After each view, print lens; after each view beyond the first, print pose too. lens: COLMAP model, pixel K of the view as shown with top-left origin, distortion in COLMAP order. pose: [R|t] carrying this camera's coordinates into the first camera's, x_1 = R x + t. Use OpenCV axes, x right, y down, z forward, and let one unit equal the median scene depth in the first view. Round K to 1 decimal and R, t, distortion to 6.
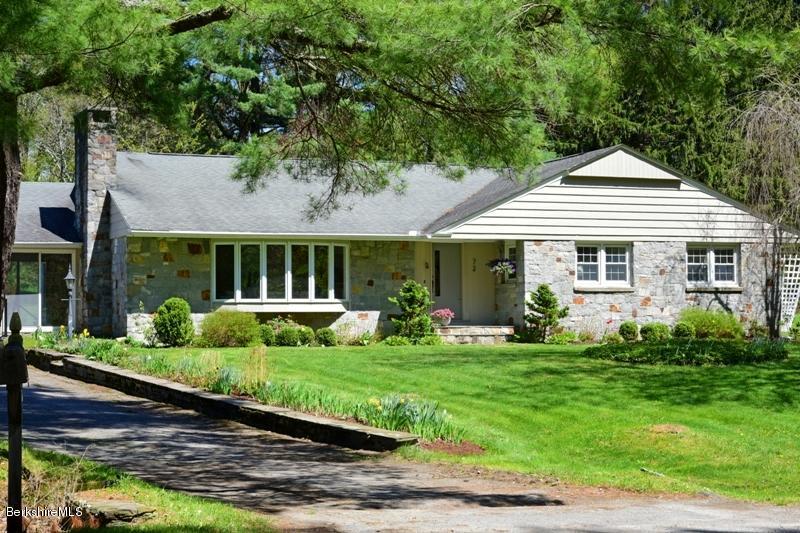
lens RADIAL K [[1520.4, 0, 397.0], [0, 1520.4, 267.0], [0, 0, 1]] dist [0.039052, 0.000000]
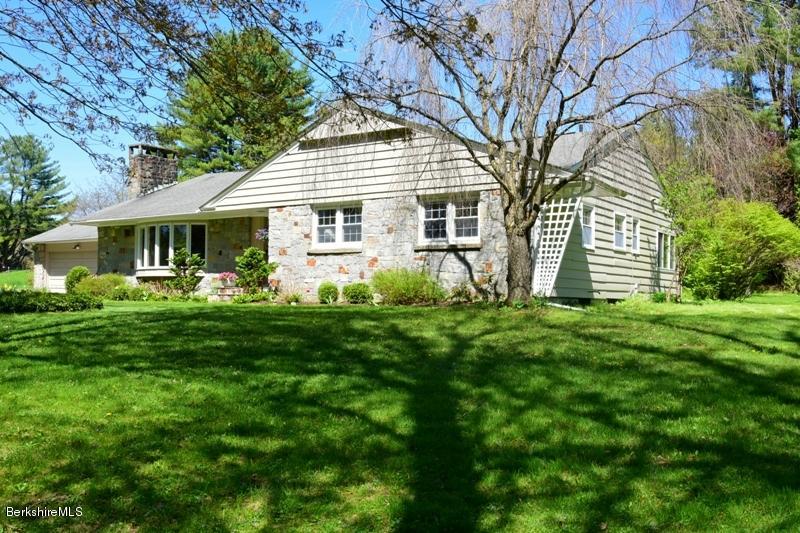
lens RADIAL K [[790.7, 0, 402.2], [0, 790.7, 270.0], [0, 0, 1]] dist [0.006713, 0.000000]
pose [[0.564673, -0.021018, -0.825047, 0.588243], [0.012908, 0.999778, -0.016635, 0.036433], [0.825214, -0.001257, 0.564819, 0.750544]]
